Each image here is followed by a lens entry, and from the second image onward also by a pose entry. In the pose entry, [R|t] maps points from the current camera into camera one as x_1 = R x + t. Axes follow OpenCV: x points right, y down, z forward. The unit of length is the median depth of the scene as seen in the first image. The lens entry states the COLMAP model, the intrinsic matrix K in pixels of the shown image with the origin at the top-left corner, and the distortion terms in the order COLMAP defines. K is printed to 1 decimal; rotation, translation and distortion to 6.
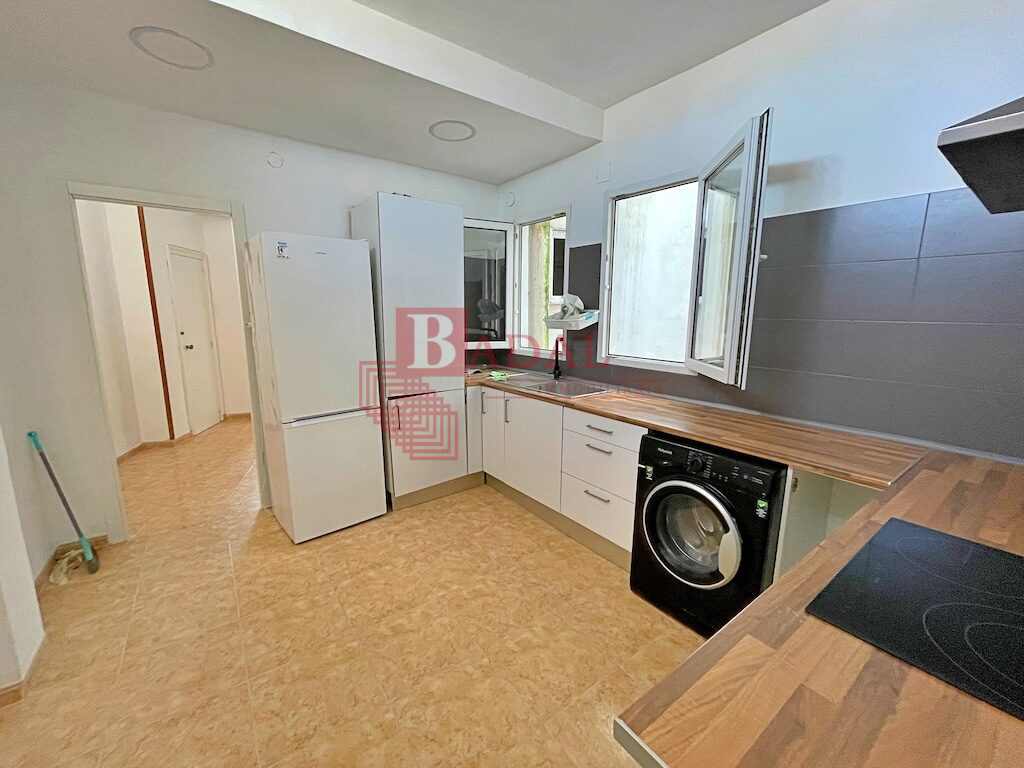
lens RADIAL K [[414.6, 0, 512.0], [0, 414.6, 384.0], [0, 0, 1]] dist [-0.002866, 0.000323]
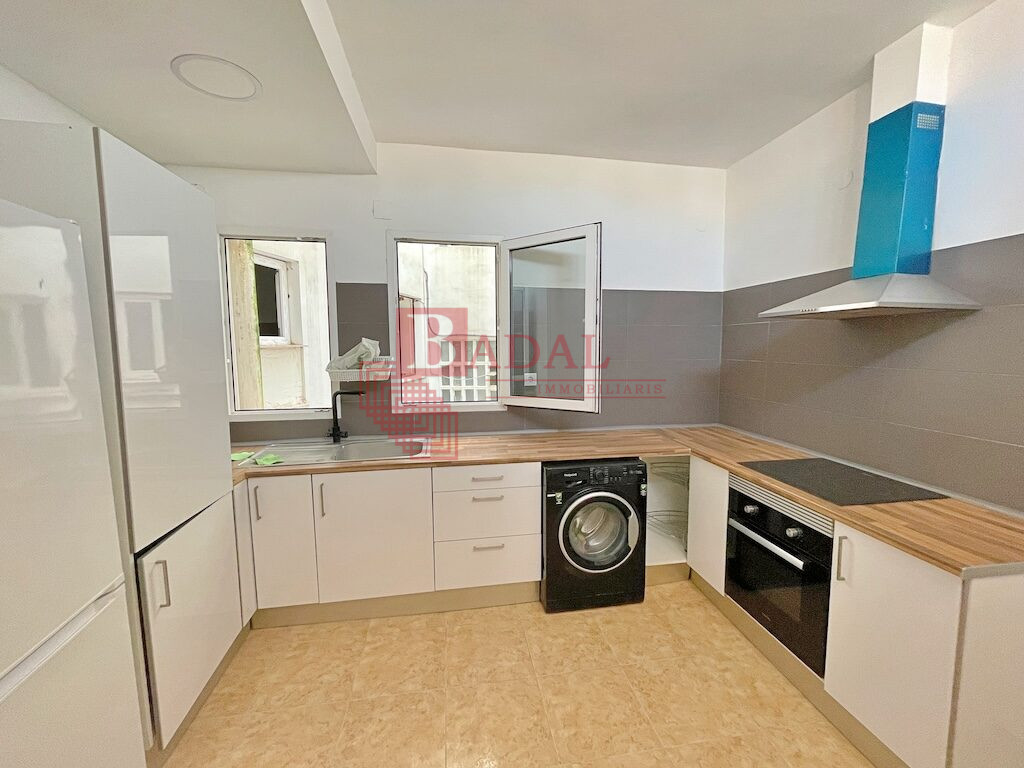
lens RADIAL K [[414.6, 0, 512.0], [0, 414.6, 384.0], [0, 0, 1]] dist [-0.002866, 0.000323]
pose [[0.462145, -0.092388, 0.881979, -0.694852], [0.159030, 0.987070, 0.020067, -0.139011], [-0.872429, 0.130987, 0.470862, 0.514575]]
